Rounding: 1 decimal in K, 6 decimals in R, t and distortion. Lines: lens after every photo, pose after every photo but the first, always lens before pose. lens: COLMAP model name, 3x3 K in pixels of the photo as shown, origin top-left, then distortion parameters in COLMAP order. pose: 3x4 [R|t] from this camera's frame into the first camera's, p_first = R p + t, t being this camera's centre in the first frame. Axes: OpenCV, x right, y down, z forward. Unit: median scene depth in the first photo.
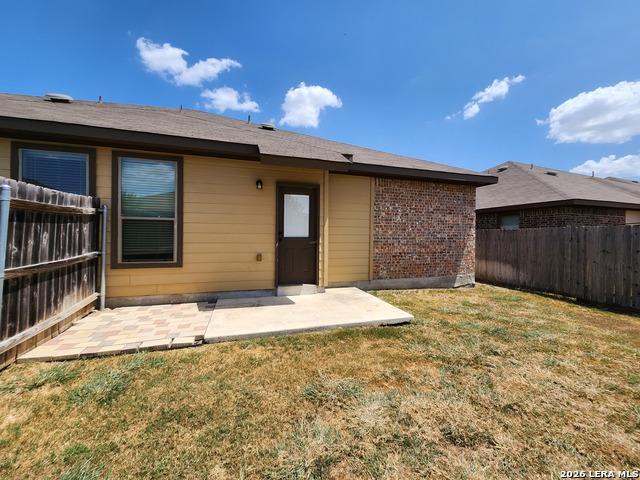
lens RADIAL K [[261.4, 0, 324.2], [0, 261.4, 236.5], [0, 0, 1]] dist [0.006504, -0.003411]
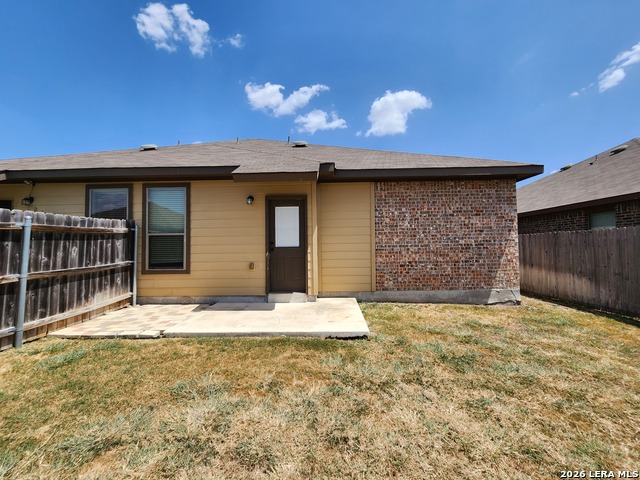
lens RADIAL K [[261.4, 0, 324.2], [0, 261.4, 236.5], [0, 0, 1]] dist [0.006504, -0.003411]
pose [[0.942853, -0.032648, -0.331605, 0.399401], [0.020340, 0.998972, -0.040521, 0.007157], [0.332587, 0.031460, 0.942548, 0.061171]]
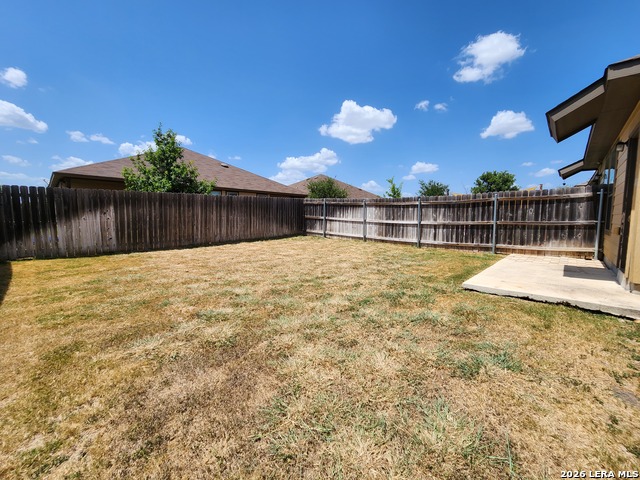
lens RADIAL K [[260.0, 0, 324.9], [0, 260.0, 236.8], [0, 0, 1]] dist [-0.000302, -0.000524]
pose [[-0.871472, 0.021269, -0.489983, 1.003862], [-0.021899, 0.996375, 0.082200, 0.049051], [0.489955, 0.082366, -0.867848, 1.244557]]
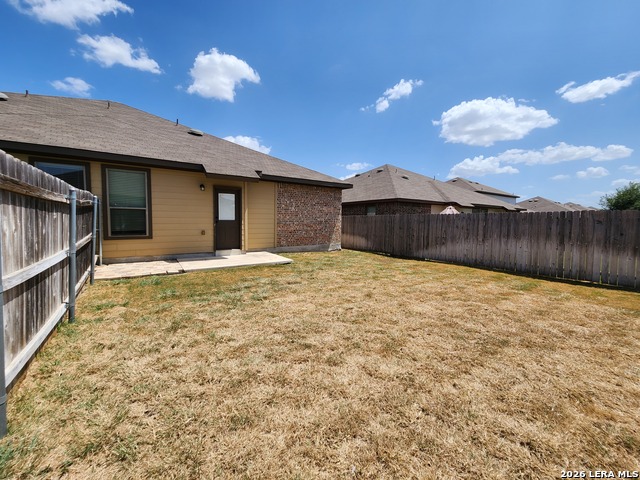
lens RADIAL K [[261.4, 0, 324.2], [0, 261.4, 236.5], [0, 0, 1]] dist [0.006504, -0.003411]
pose [[0.955501, -0.016769, 0.294512, -0.010297], [-0.001400, 0.998114, 0.061374, 0.003008], [-0.294986, -0.059055, 0.953675, -0.750829]]
